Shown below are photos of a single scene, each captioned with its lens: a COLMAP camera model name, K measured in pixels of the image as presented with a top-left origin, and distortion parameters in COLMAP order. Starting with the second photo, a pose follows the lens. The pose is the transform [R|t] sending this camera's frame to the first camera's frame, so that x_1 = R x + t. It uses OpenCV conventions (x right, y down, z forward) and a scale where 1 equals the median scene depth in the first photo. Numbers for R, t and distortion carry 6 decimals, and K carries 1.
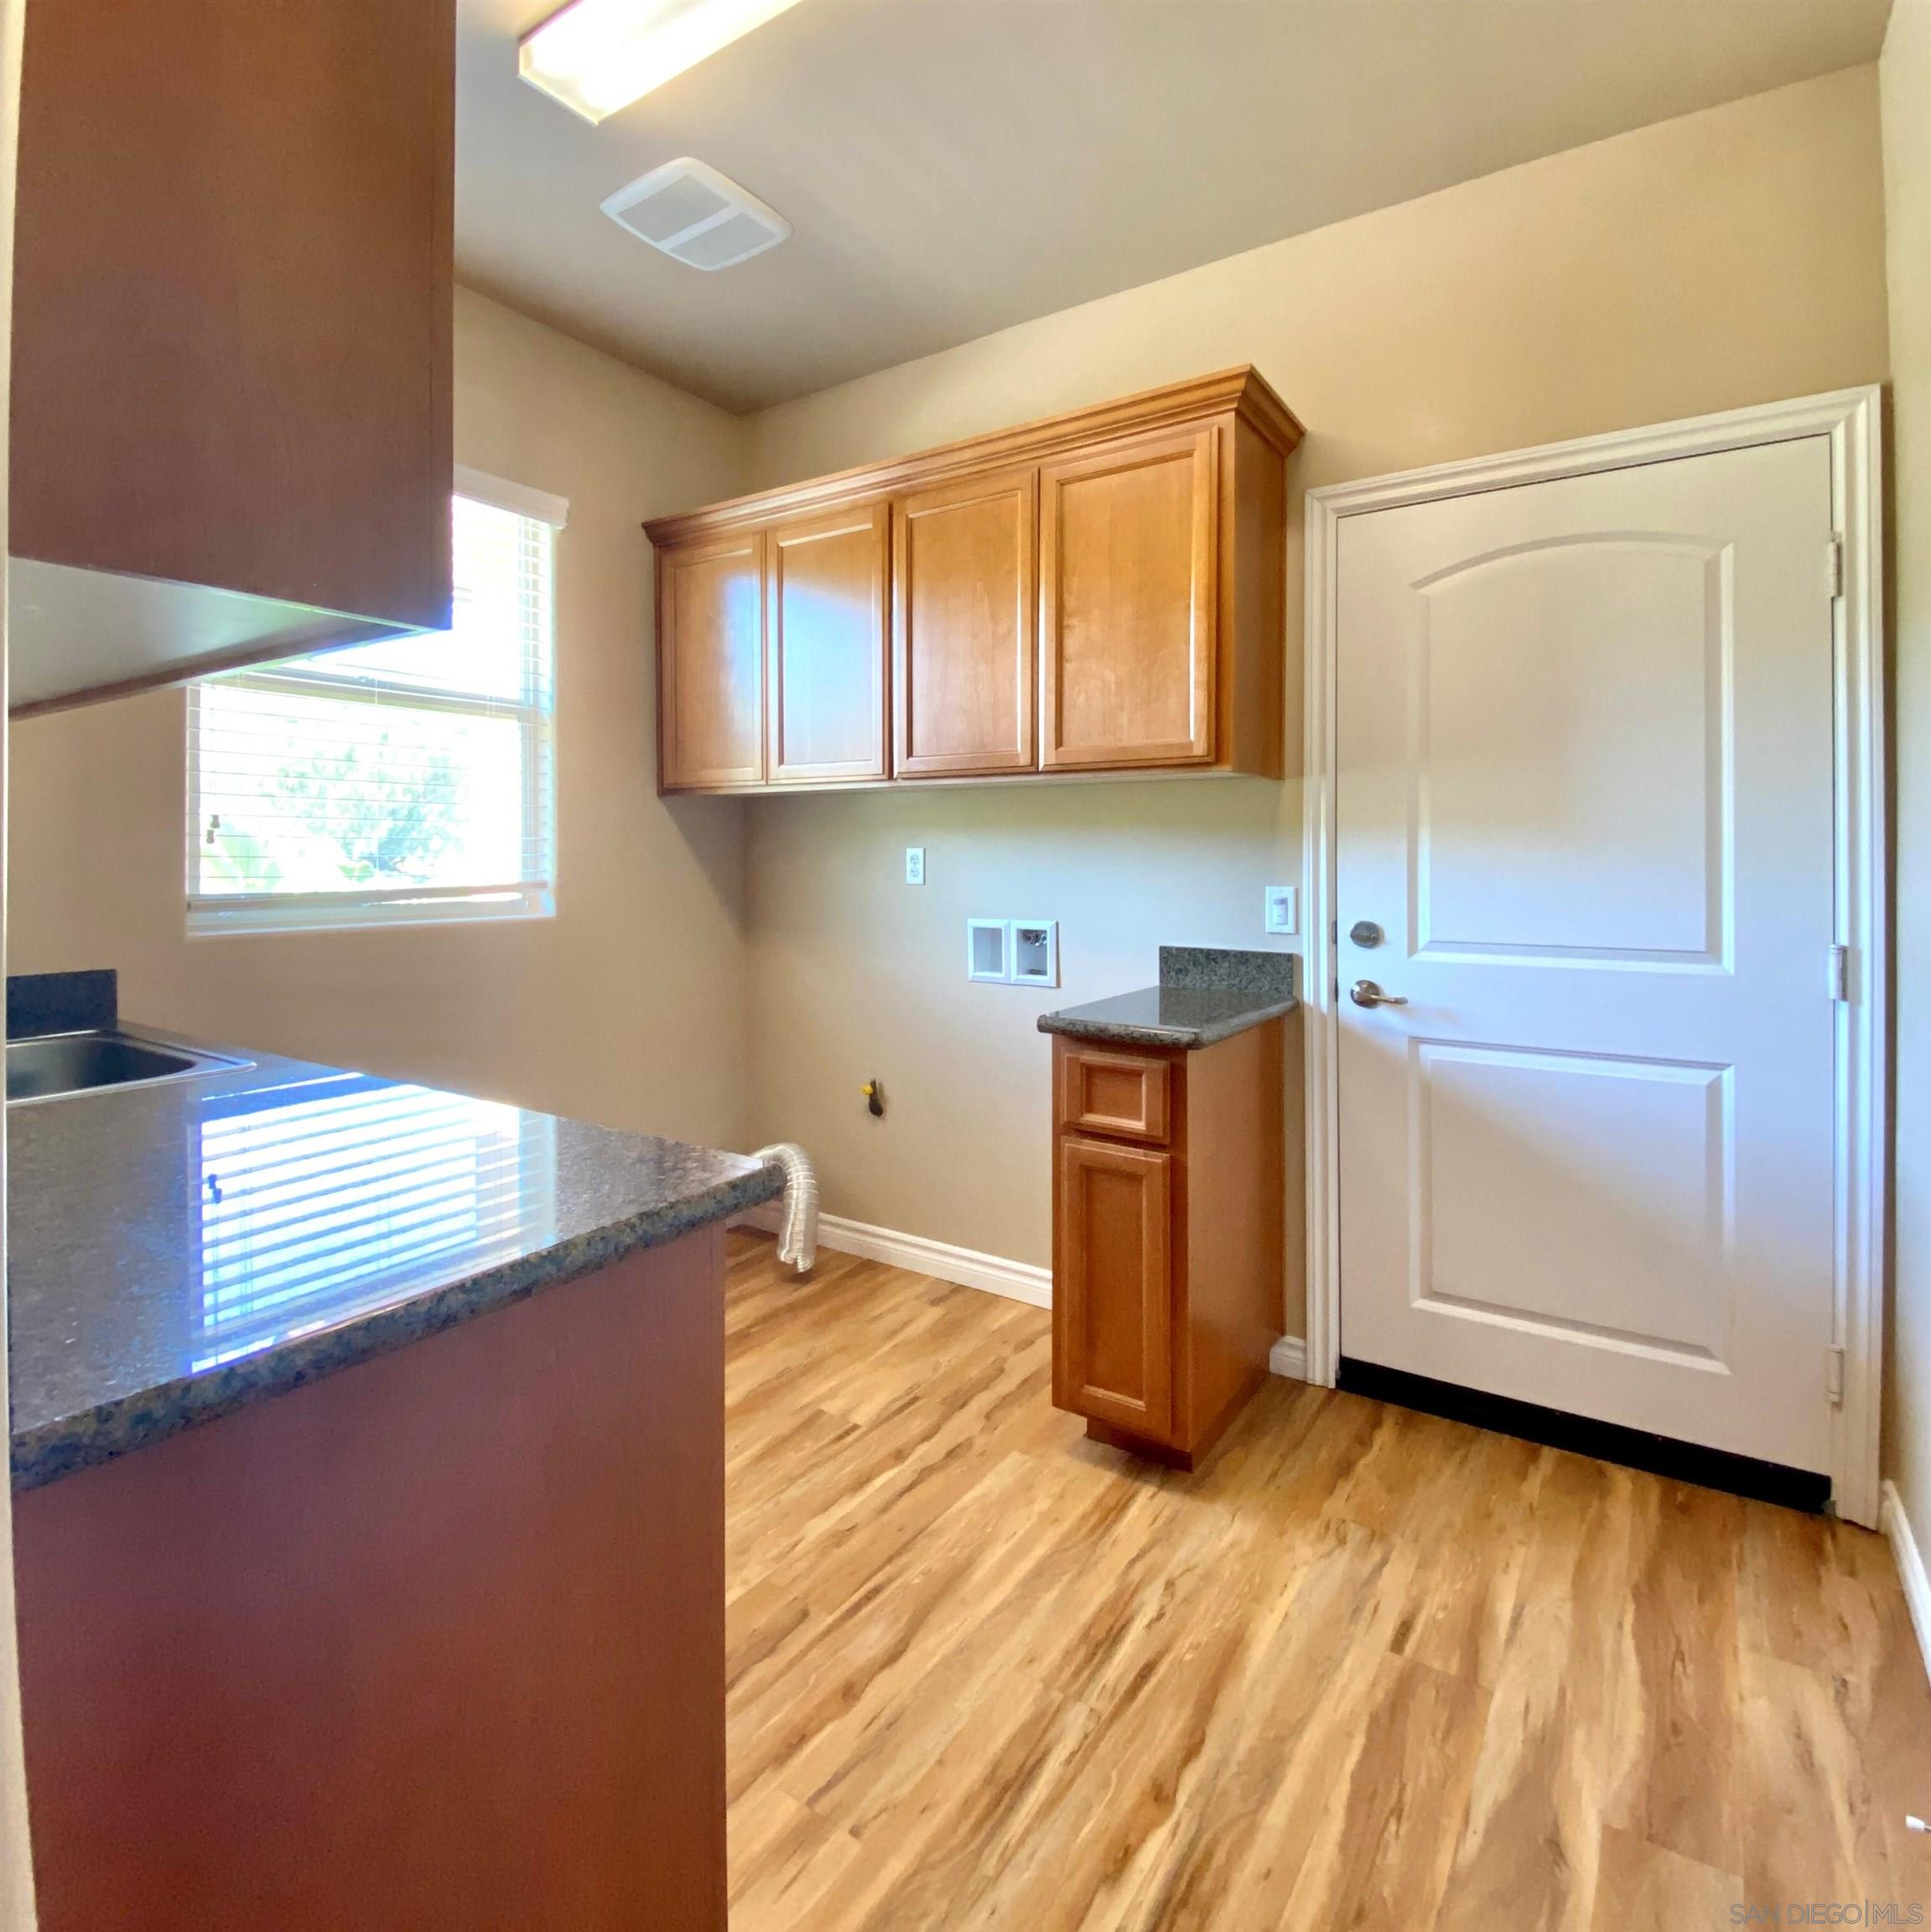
lens RADIAL K [[1051.0, 0, 963.9], [0, 1051.0, 961.4], [0, 0, 1]] dist [-0.001920, -0.000797]
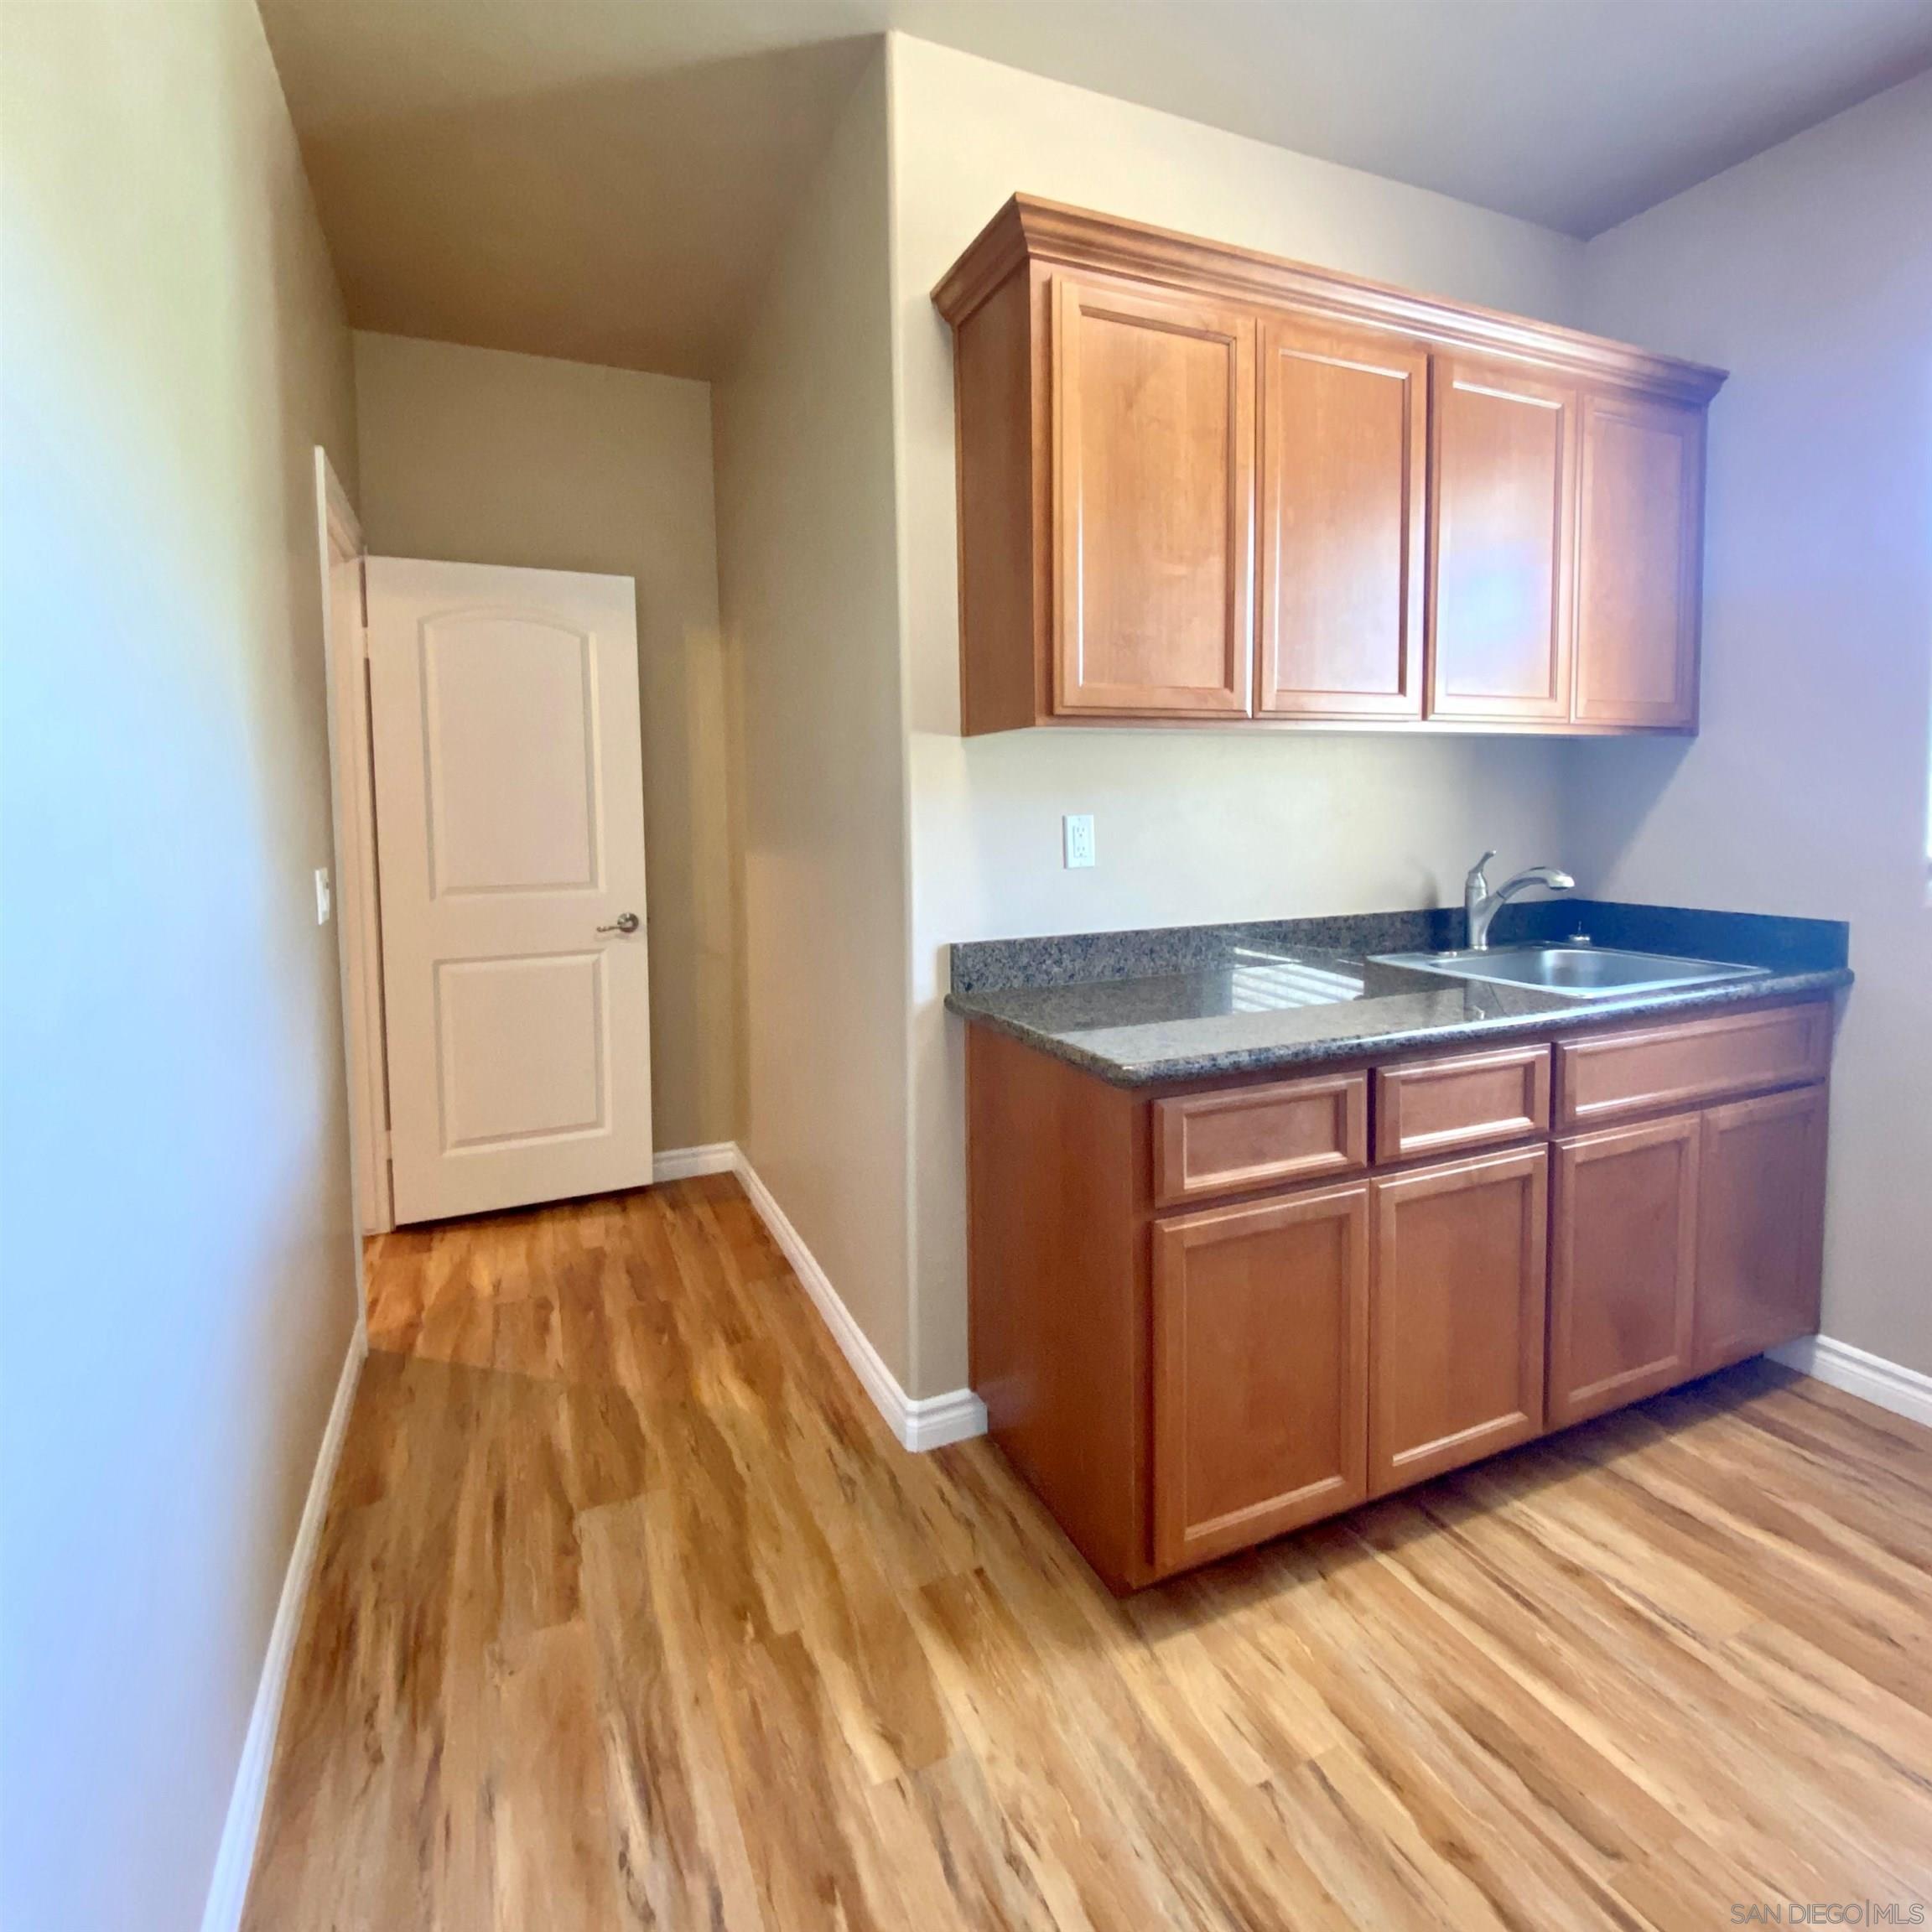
lens RADIAL K [[1051.1, 0, 966.4], [0, 1051.1, 969.5], [0, 0, 1]] dist [-0.001920, -0.000797]
pose [[-0.526730, 0.133274, -0.839520, 0.806435], [-0.078146, 0.975858, 0.203948, -0.127833], [0.846433, 0.173031, -0.503599, 1.143037]]
